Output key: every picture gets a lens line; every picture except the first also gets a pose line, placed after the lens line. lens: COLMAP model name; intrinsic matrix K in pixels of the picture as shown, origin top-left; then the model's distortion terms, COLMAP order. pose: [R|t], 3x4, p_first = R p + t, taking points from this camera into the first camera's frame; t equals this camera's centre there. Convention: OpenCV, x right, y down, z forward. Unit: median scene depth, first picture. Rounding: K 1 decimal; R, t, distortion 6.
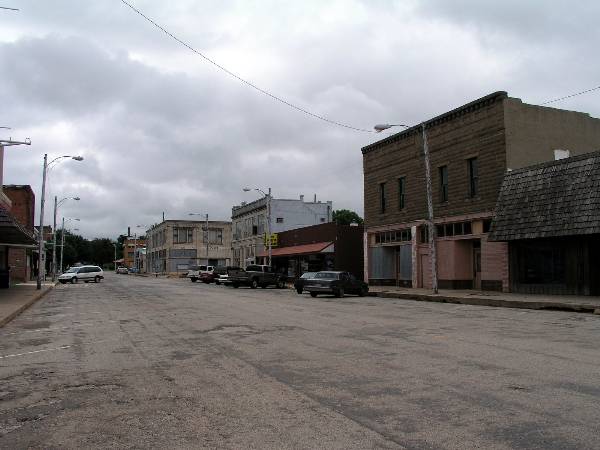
lens RADIAL K [[608.2, 0, 304.1], [0, 608.2, 227.7], [0, 0, 1]] dist [-0.241347, 0.266382]
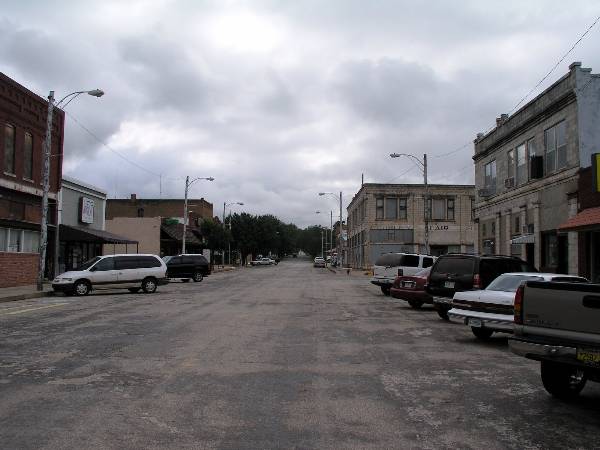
lens RADIAL K [[608.2, 0, 304.1], [0, 608.2, 227.7], [0, 0, 1]] dist [-0.241347, 0.266382]
pose [[0.929868, -0.008476, -0.367797, -0.054471], [0.013961, 0.999827, 0.012255, 0.025091], [0.367629, -0.016531, 0.929825, 0.383372]]
